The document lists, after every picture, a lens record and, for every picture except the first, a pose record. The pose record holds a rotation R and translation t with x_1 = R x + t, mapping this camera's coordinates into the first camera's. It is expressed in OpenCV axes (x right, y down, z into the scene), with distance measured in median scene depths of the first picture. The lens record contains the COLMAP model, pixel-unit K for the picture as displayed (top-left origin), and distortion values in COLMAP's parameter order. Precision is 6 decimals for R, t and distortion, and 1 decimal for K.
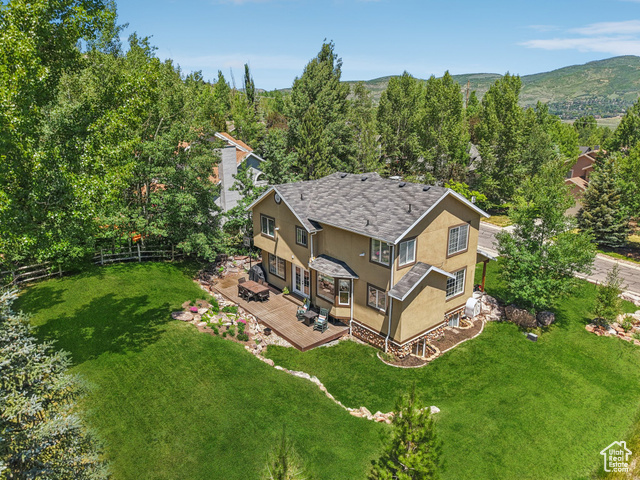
lens RADIAL K [[413.3, 0, 320.0], [0, 413.3, 240.0], [0, 0, 1]] dist [0.015421, -0.002520]
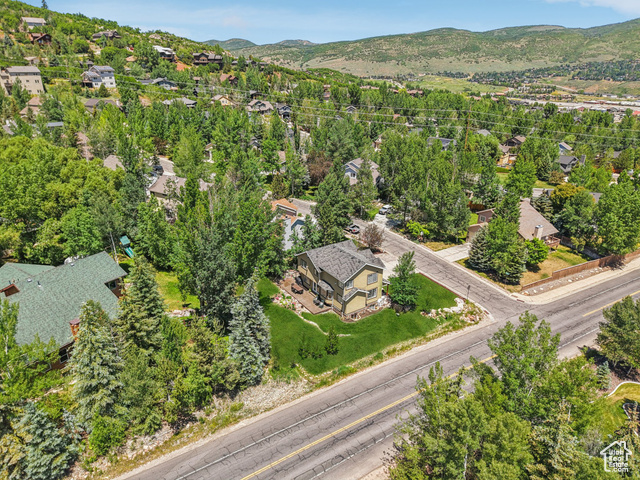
lens RADIAL K [[413.3, 0, 320.0], [0, 413.3, 240.0], [0, 0, 1]] dist [0.015421, -0.002520]
pose [[0.994740, 0.050092, -0.089353, 0.216933], [-0.040192, 0.993191, 0.109349, -0.530171], [0.094222, -0.105182, 0.989979, -1.684287]]
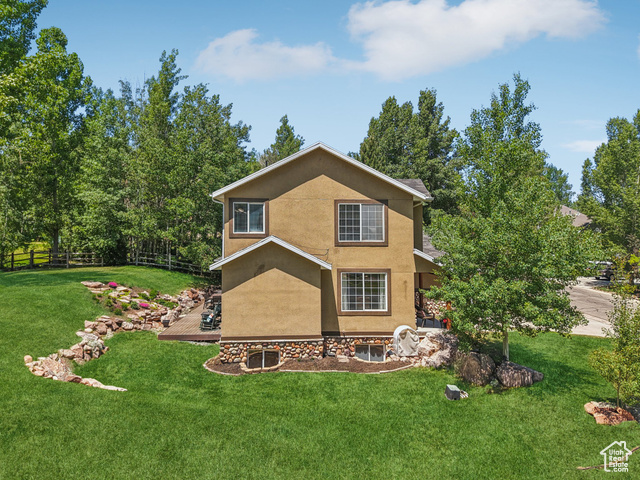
lens RADIAL K [[413.3, 0, 320.0], [0, 413.3, 240.0], [0, 0, 1]] dist [0.015421, -0.002520]
pose [[0.822903, 0.001779, -0.568179, 0.666313], [-0.165262, 0.957510, -0.236354, 0.200823], [0.543617, 0.288395, 0.788232, 0.411141]]
